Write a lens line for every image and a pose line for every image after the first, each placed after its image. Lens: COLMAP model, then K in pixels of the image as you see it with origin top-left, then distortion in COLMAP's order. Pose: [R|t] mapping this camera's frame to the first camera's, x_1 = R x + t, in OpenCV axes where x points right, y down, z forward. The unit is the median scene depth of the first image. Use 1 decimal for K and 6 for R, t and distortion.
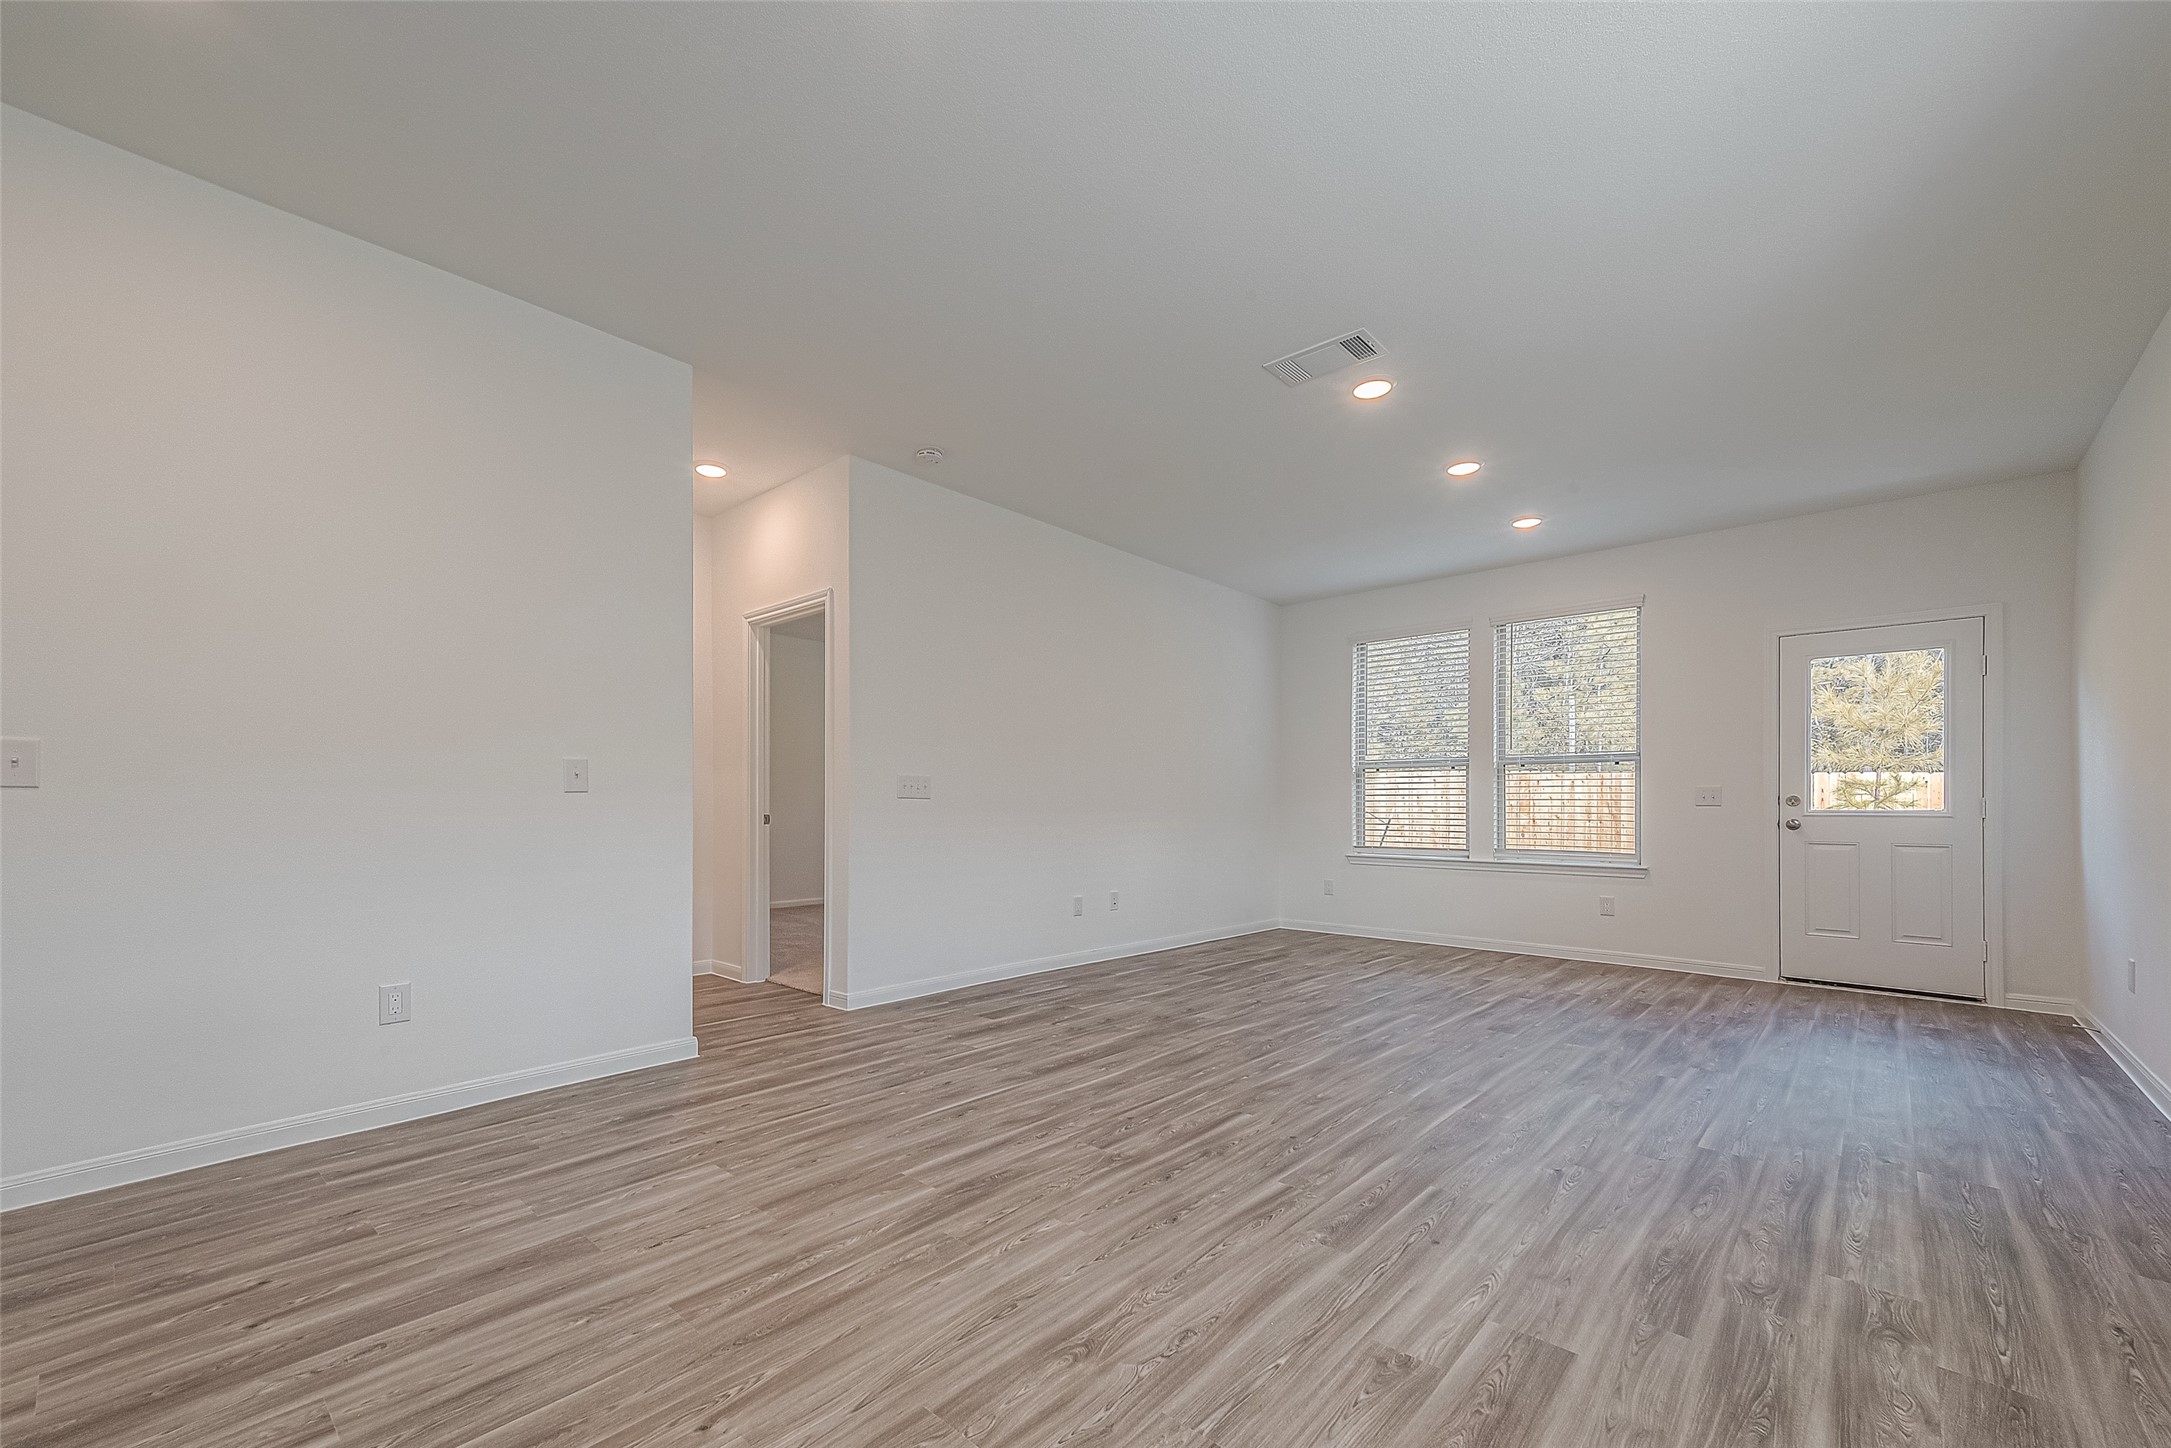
lens RADIAL K [[911.4, 0, 1024.4], [0, 911.4, 802.0], [0, 0, 1]] dist [0.001508, 0.000272]
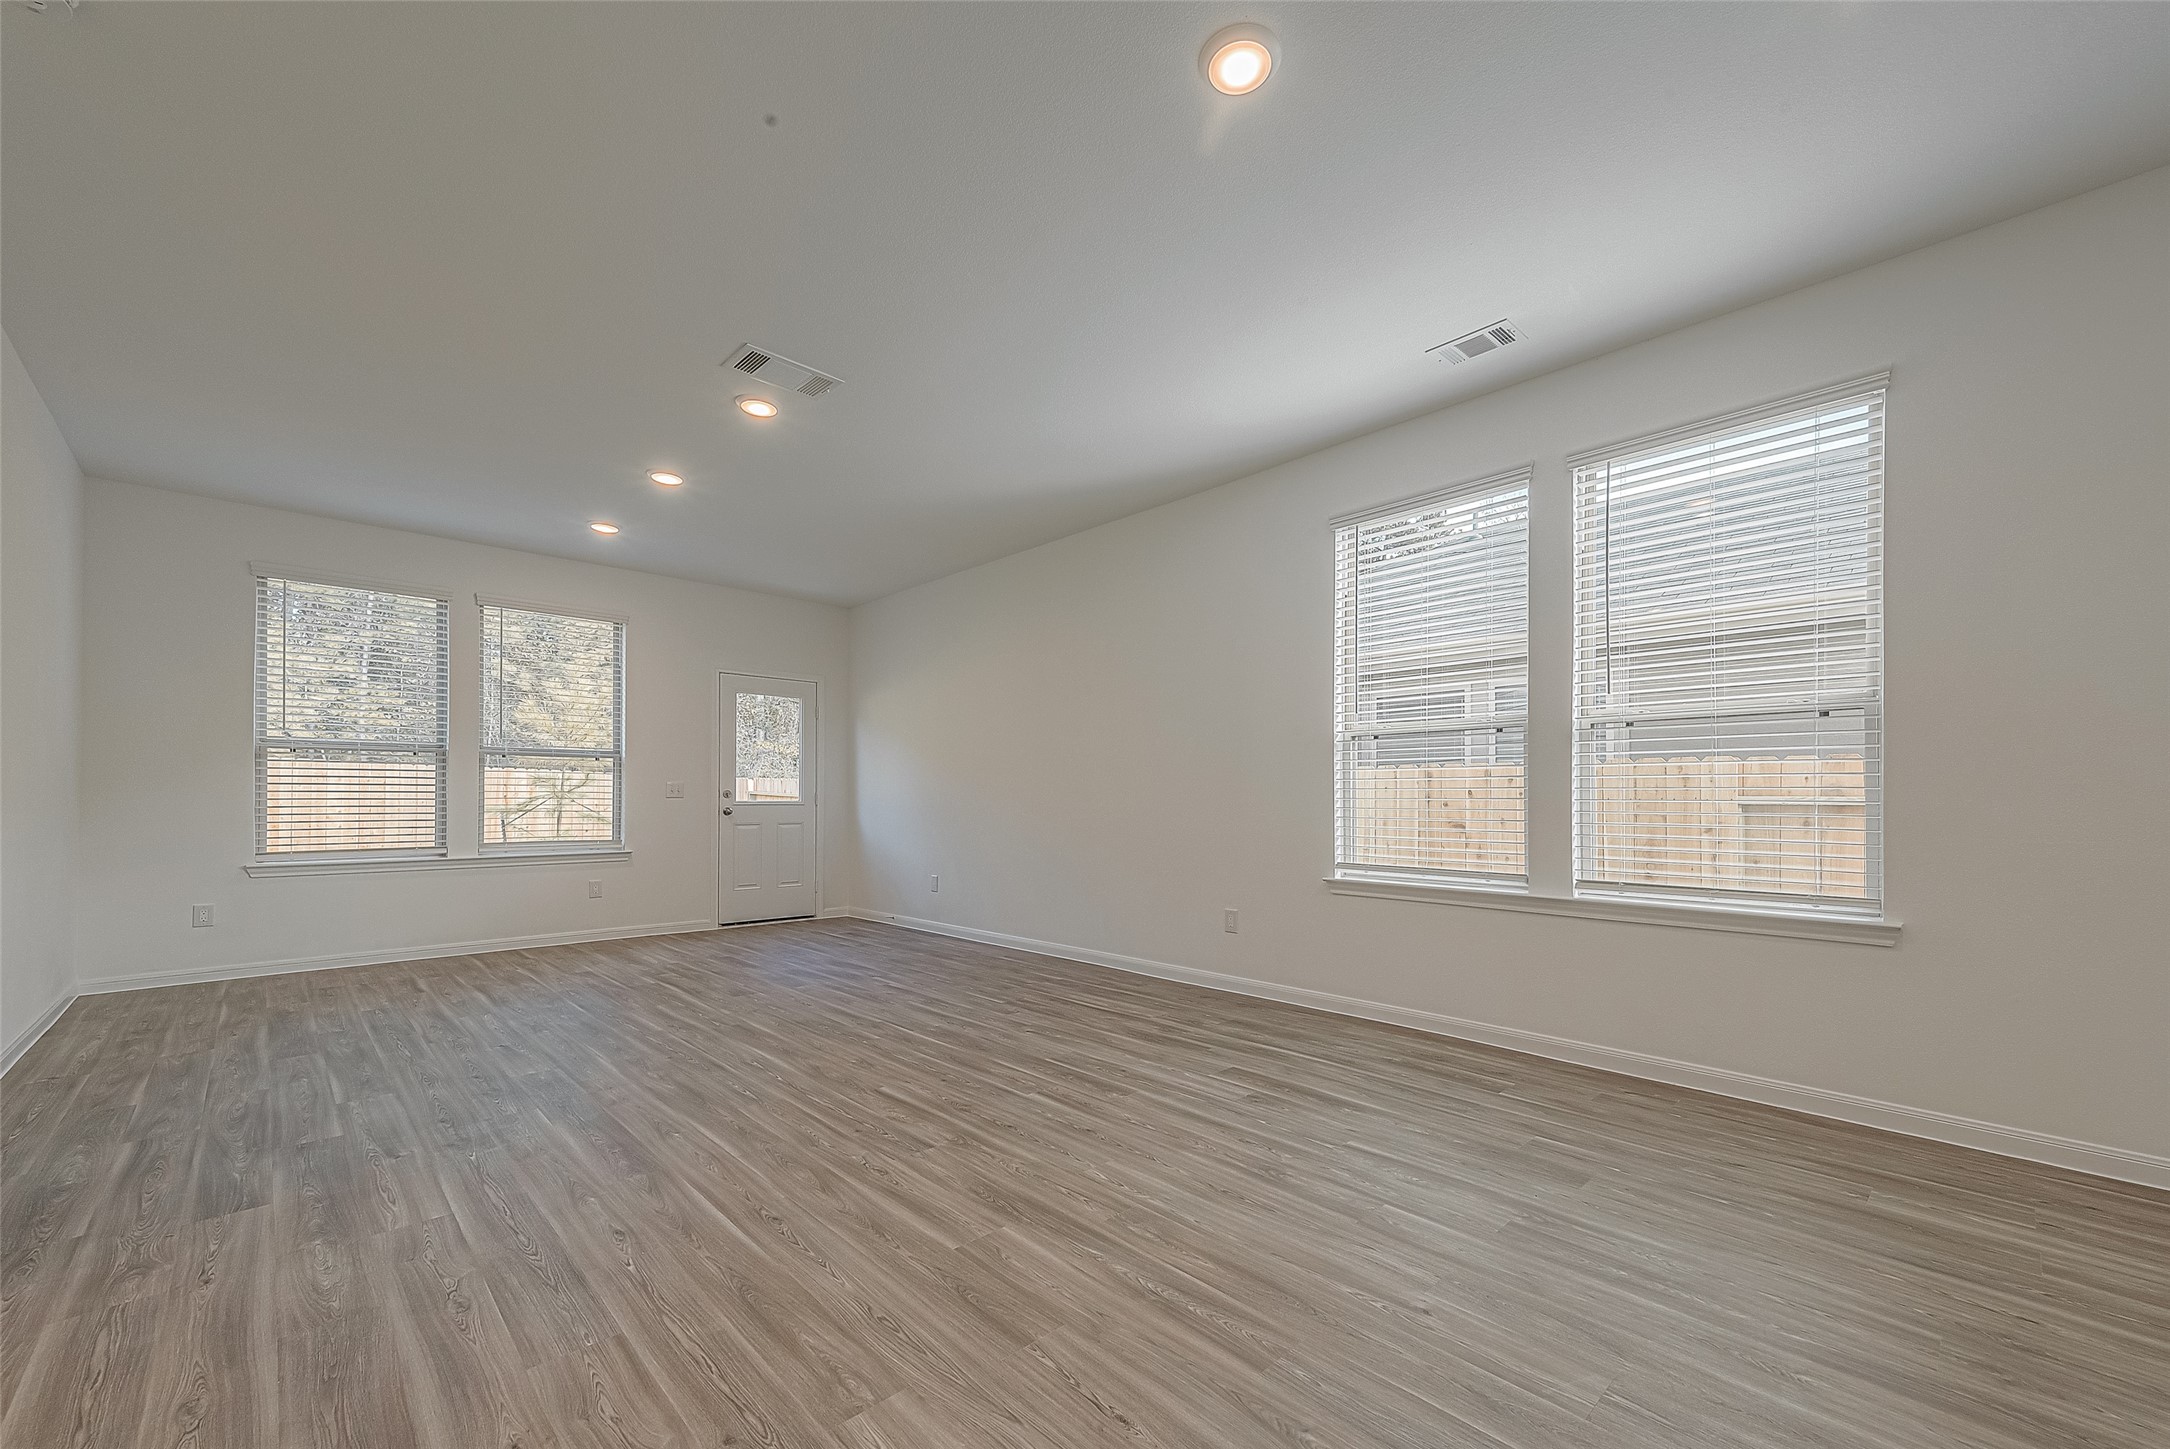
lens RADIAL K [[849.0, 0, 1100.3], [0, 849.0, 788.8], [0, 0, 1]] dist [0.008549, 0.000242]
pose [[0.050449, -0.000282, 0.998727, -0.469907], [0.000857, 1.000000, 0.000239, -0.010544], [-0.998726, 0.000844, 0.050449, 0.421692]]
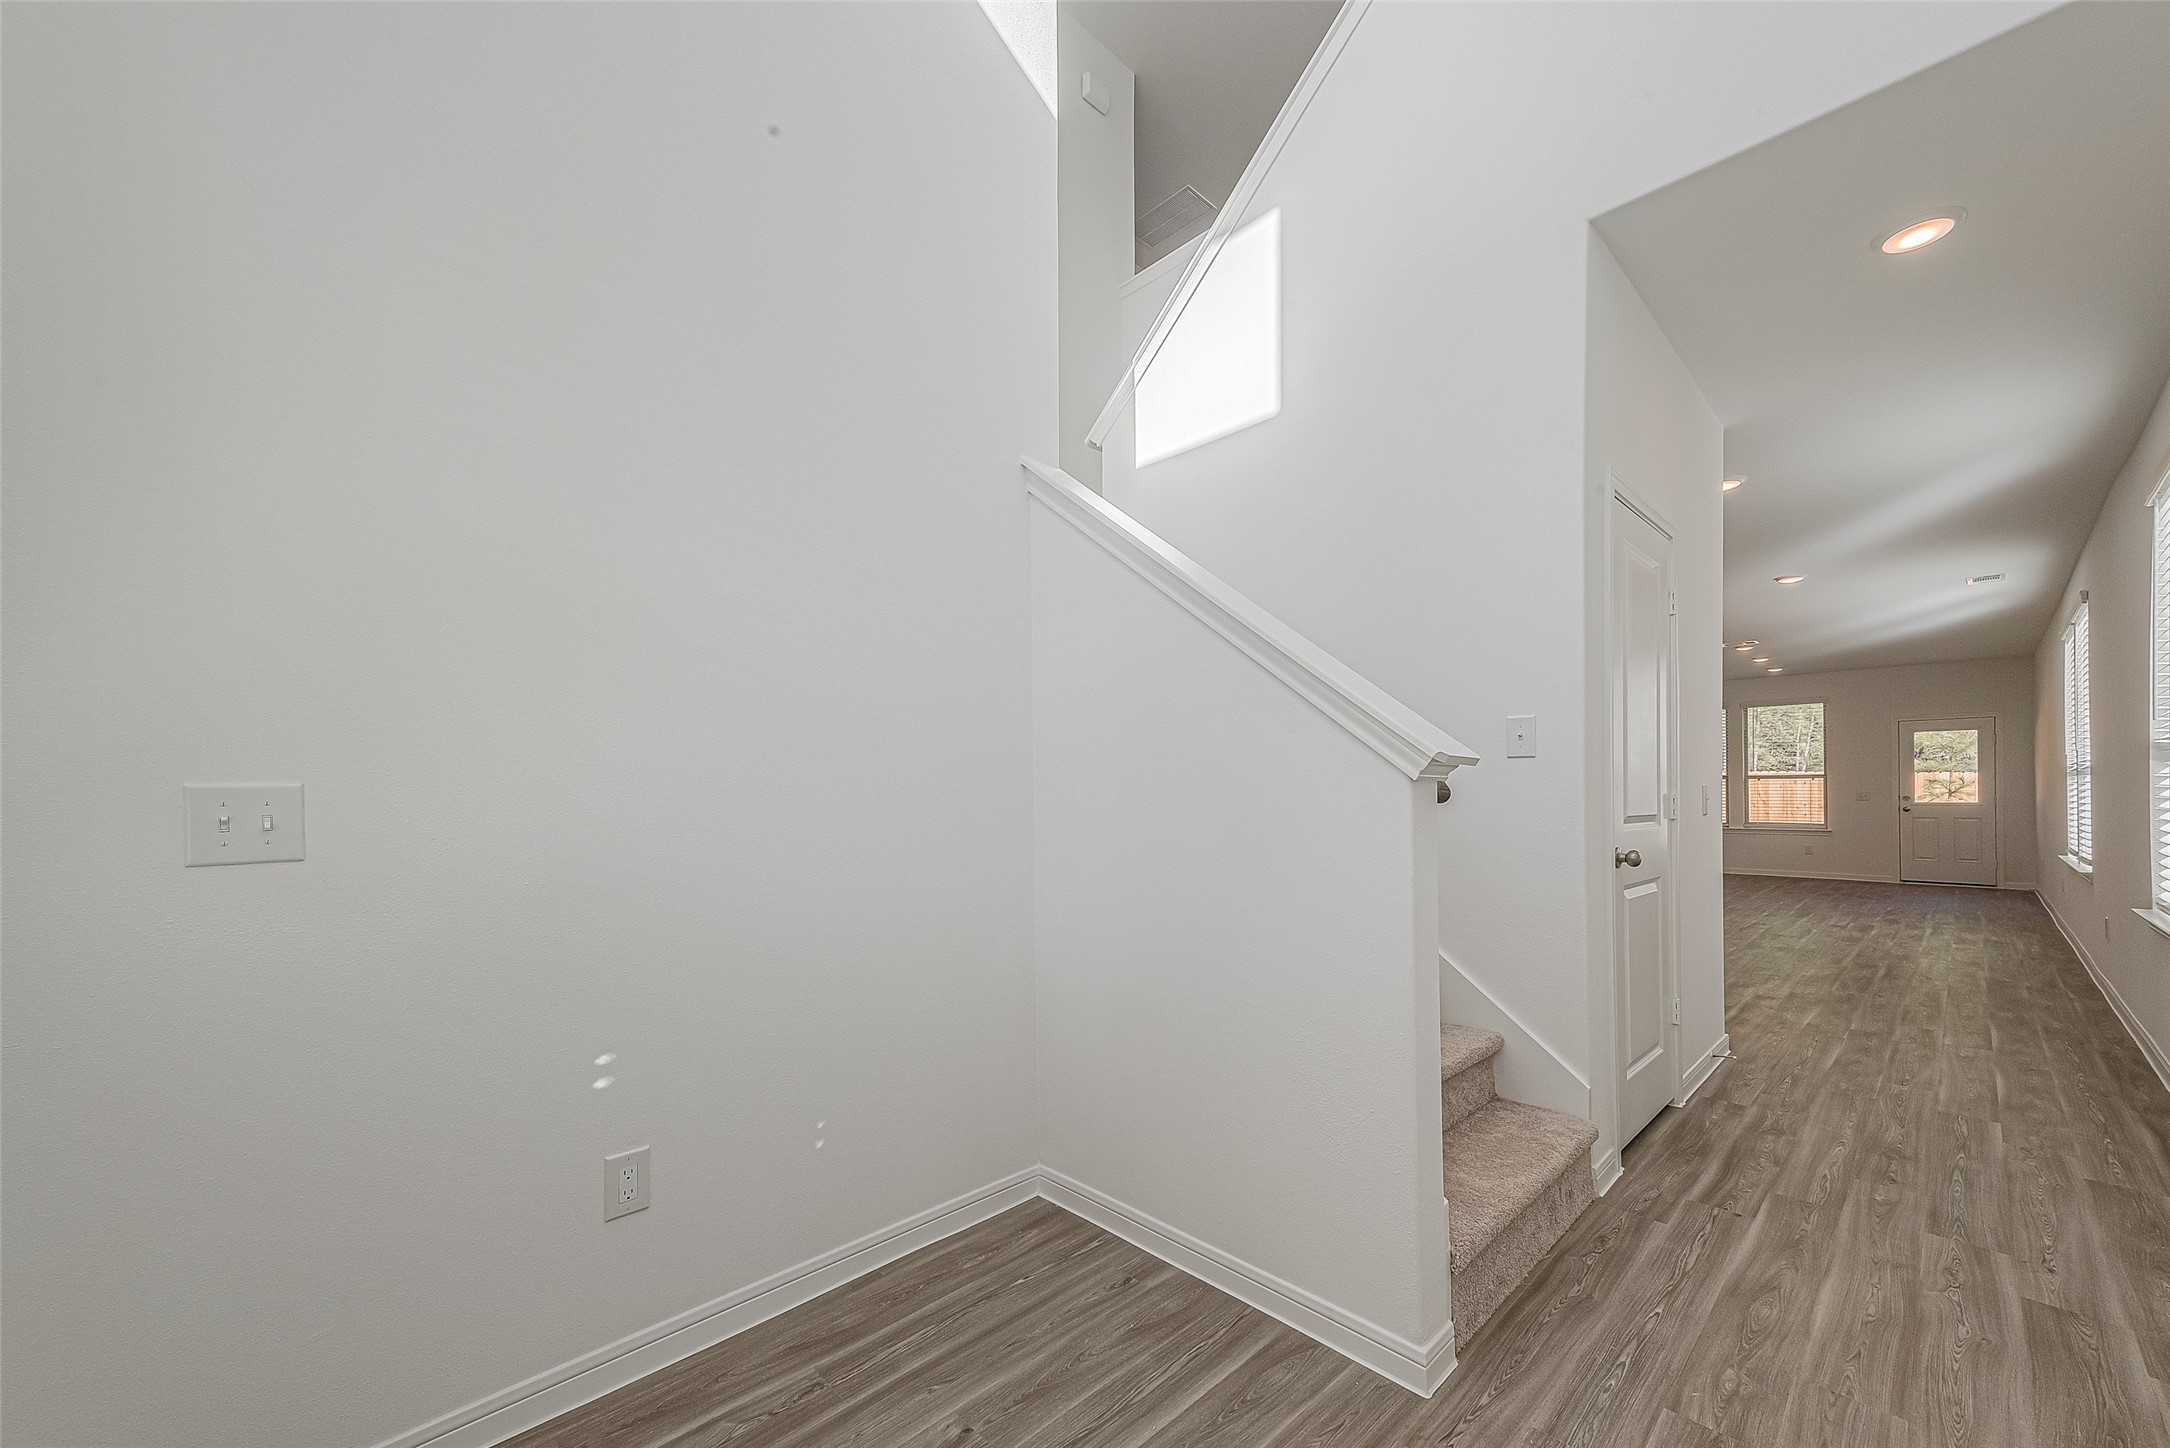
lens RADIAL K [[849.0, 0, 1100.3], [0, 849.0, 788.3], [0, 0, 1]] dist [0.008549, 0.000242]
pose [[0.999431, -0.001469, -0.033692, -1.130708], [0.001384, 0.999996, -0.002547, -0.025332], [0.033695, 0.002499, 0.999429, -1.236913]]
